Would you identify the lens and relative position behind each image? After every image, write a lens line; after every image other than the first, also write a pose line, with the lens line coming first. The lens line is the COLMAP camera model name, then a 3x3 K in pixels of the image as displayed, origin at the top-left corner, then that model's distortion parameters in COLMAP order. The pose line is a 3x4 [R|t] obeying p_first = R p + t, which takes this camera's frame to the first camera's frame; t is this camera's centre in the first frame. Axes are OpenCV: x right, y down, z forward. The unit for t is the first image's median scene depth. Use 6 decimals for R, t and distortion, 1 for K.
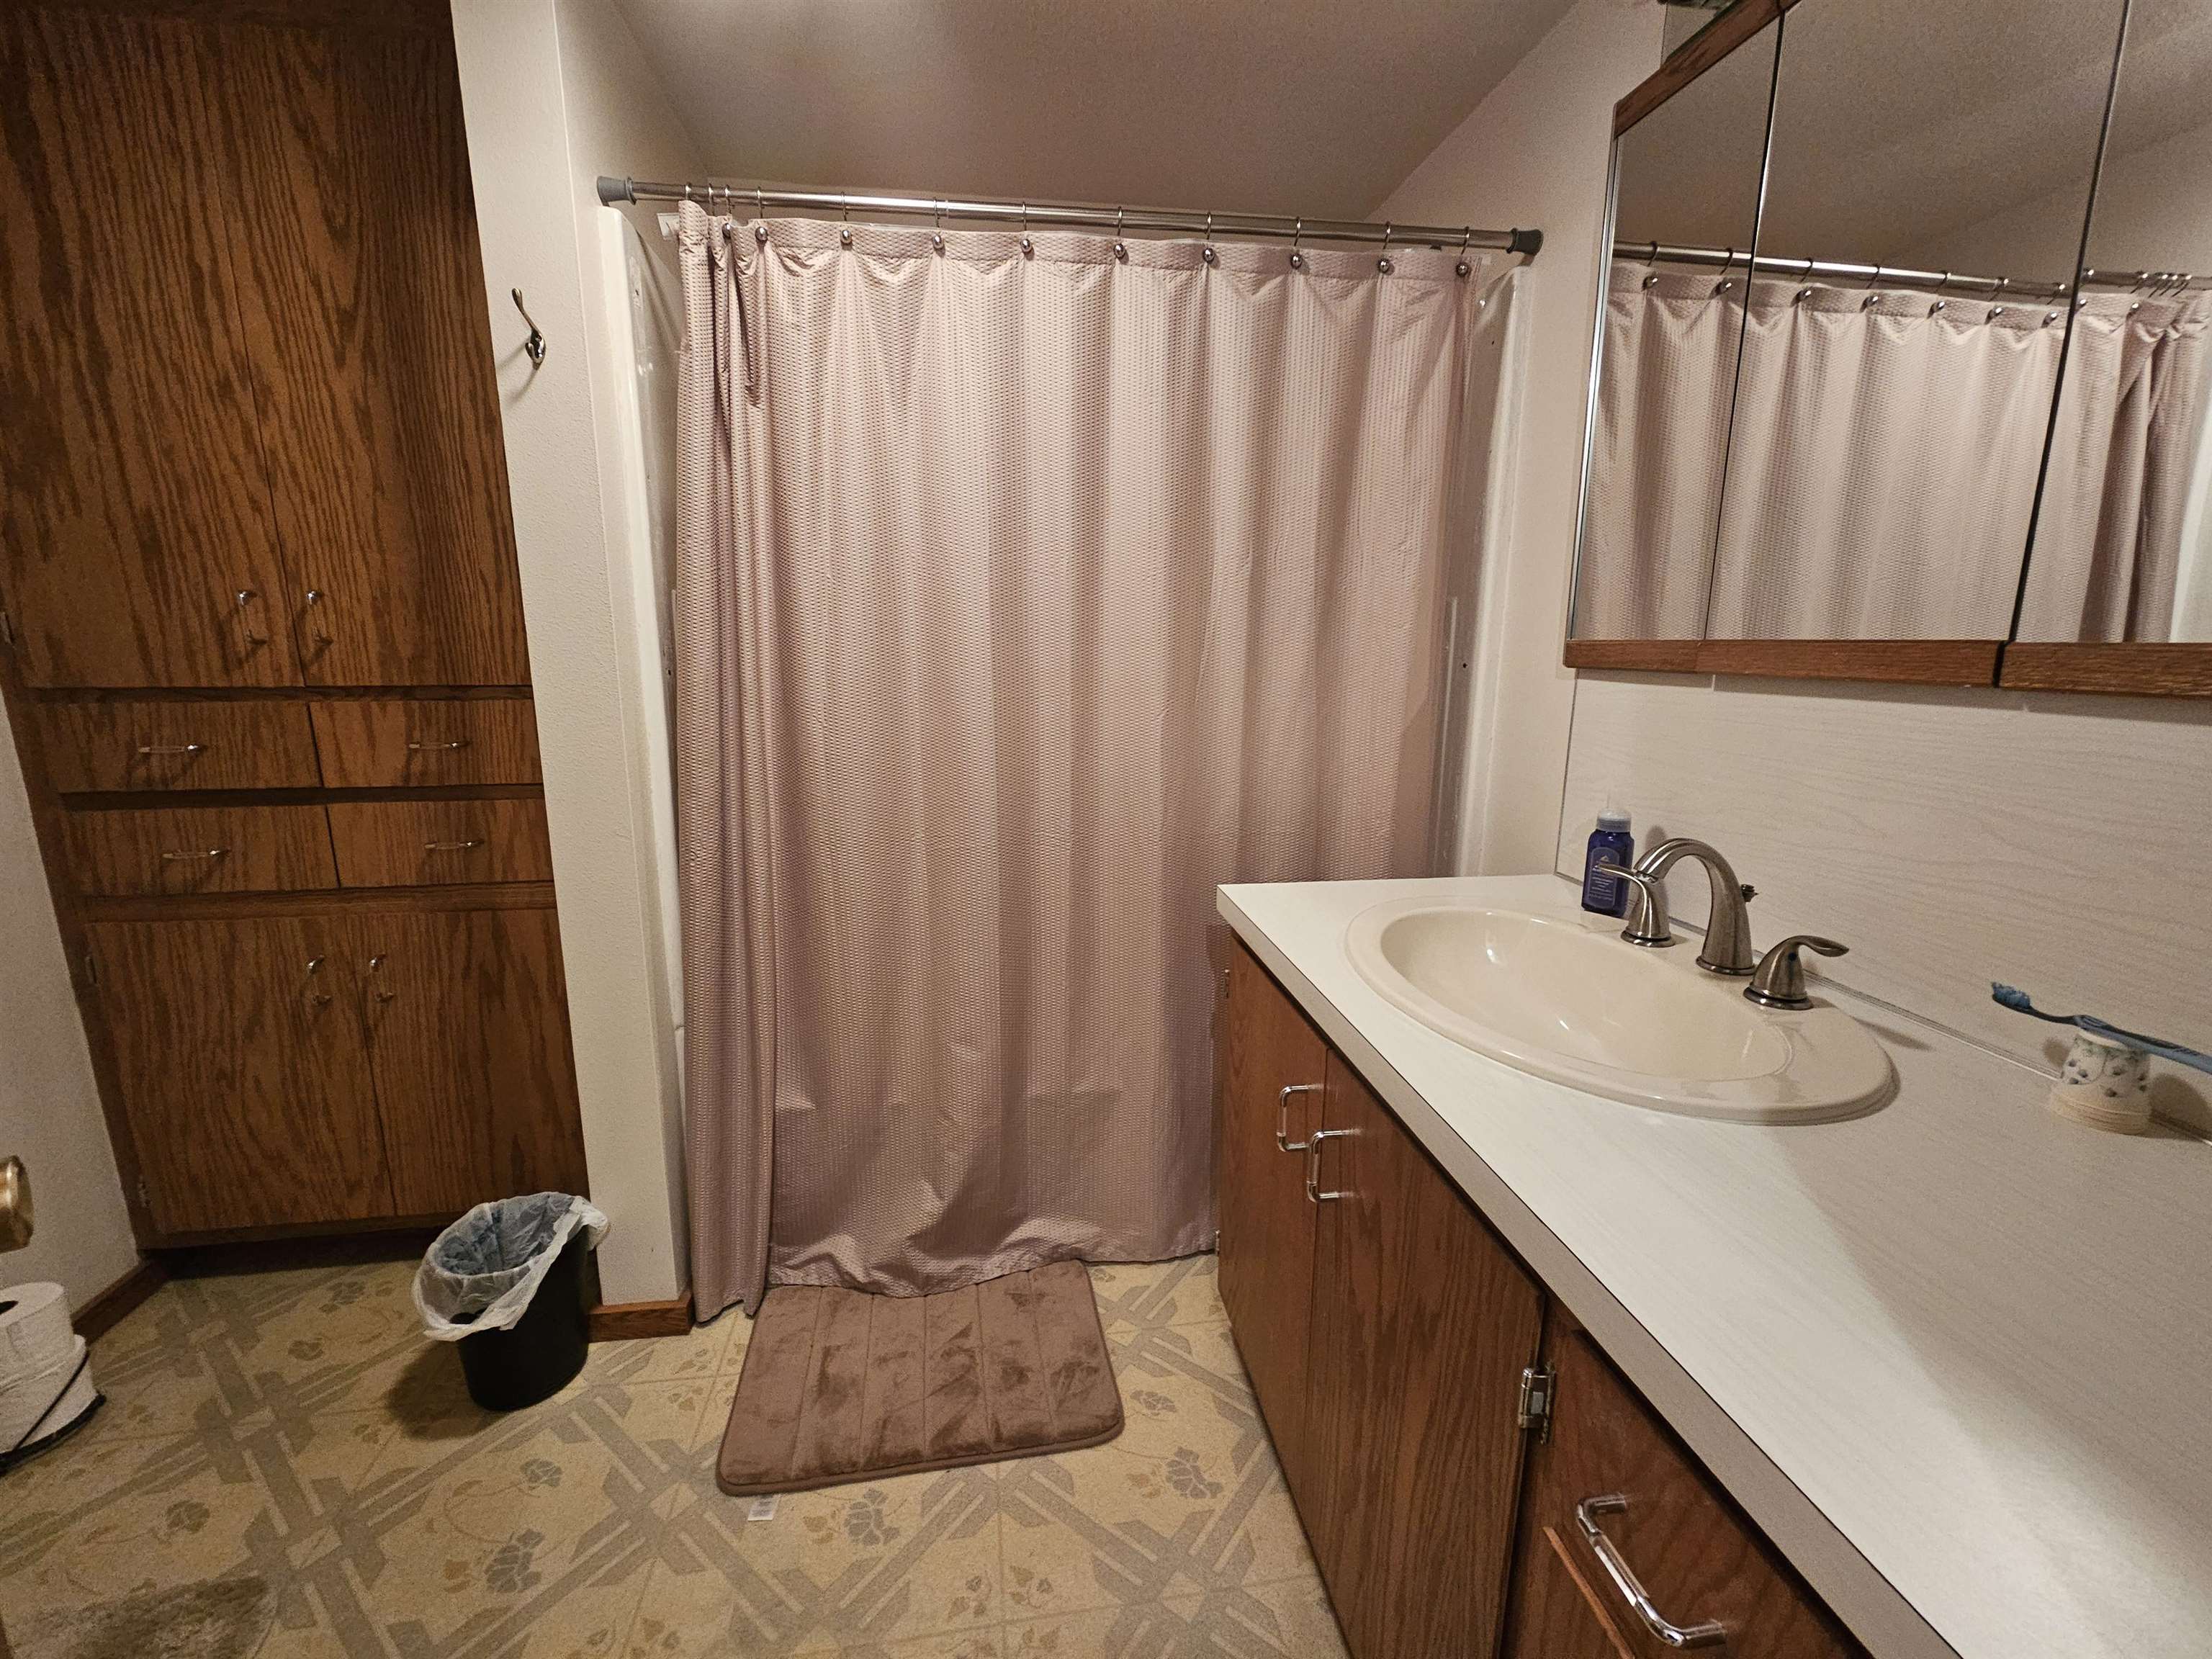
lens RADIAL K [[910.9, 0, 1094.3], [0, 910.9, 828.8], [0, 0, 1]] dist [-0.004083, 0.001660]
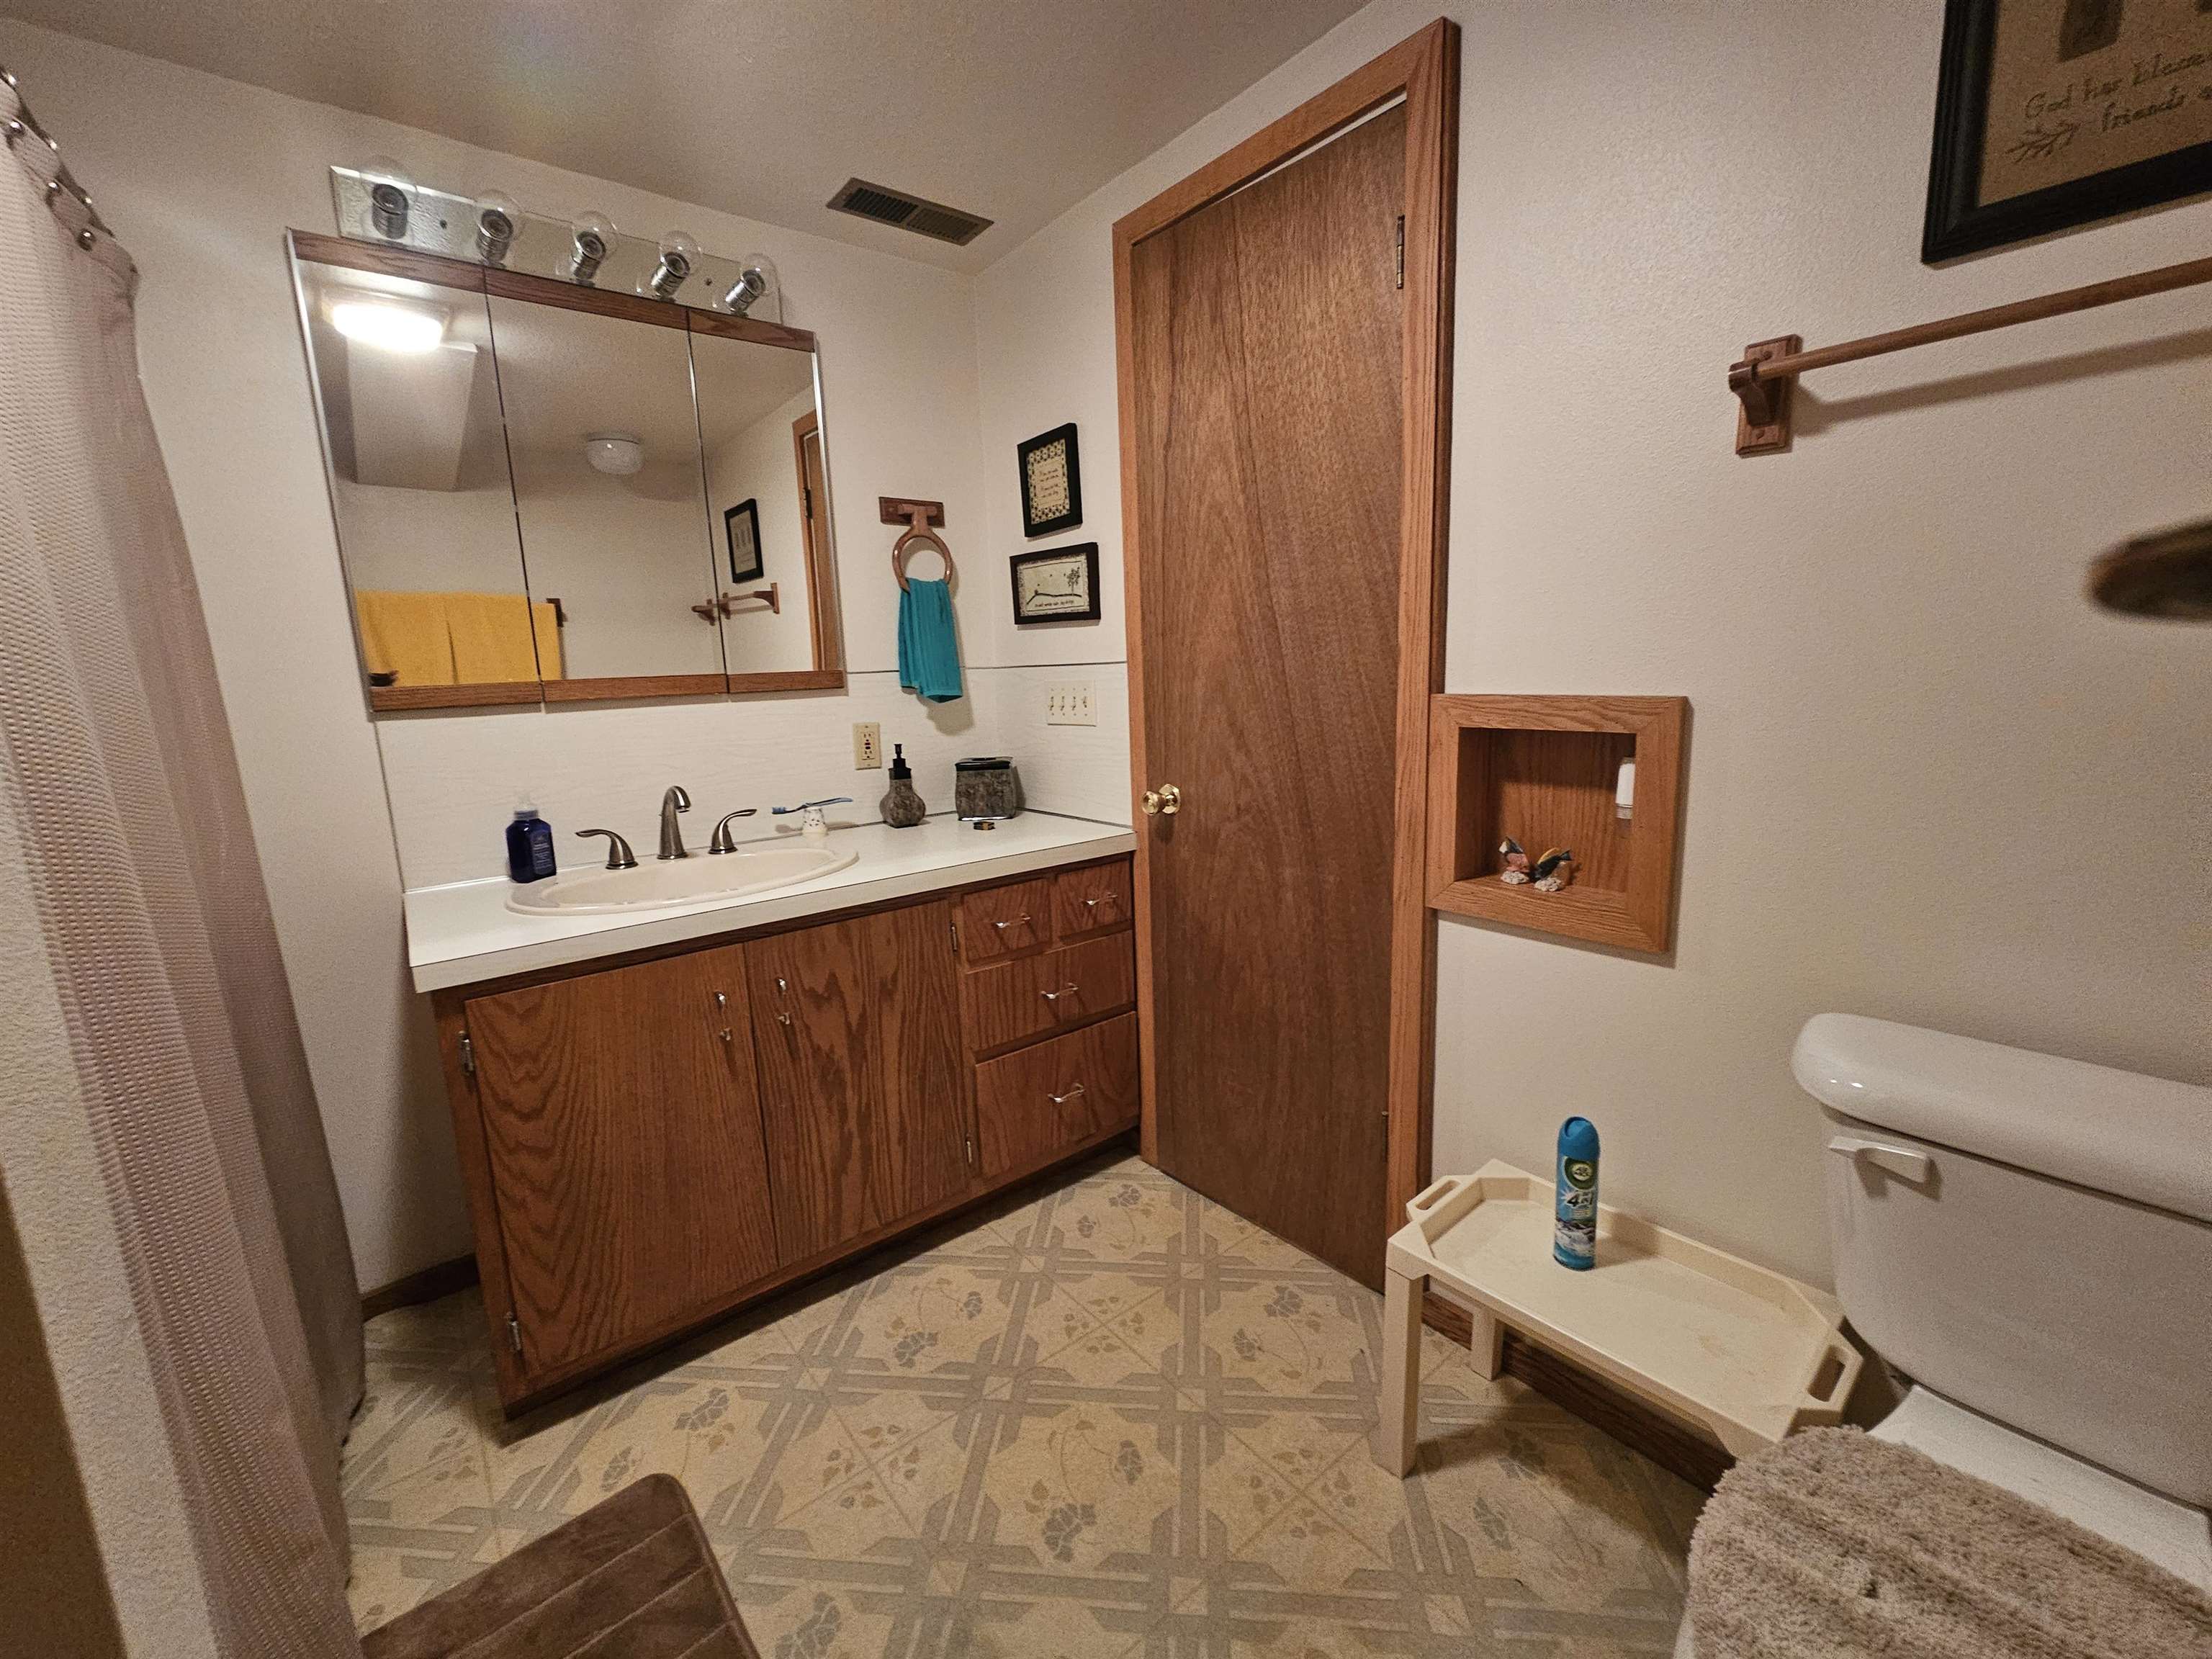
lens RADIAL K [[910.9, 0, 1103.3], [0, 910.9, 822.5], [0, 0, 1]] dist [-0.004083, 0.001660]
pose [[-0.512200, -0.128052, 0.849267, -1.007312], [0.216726, 0.937553, 0.272073, -0.172575], [-0.831072, 0.323414, -0.452462, 0.859775]]
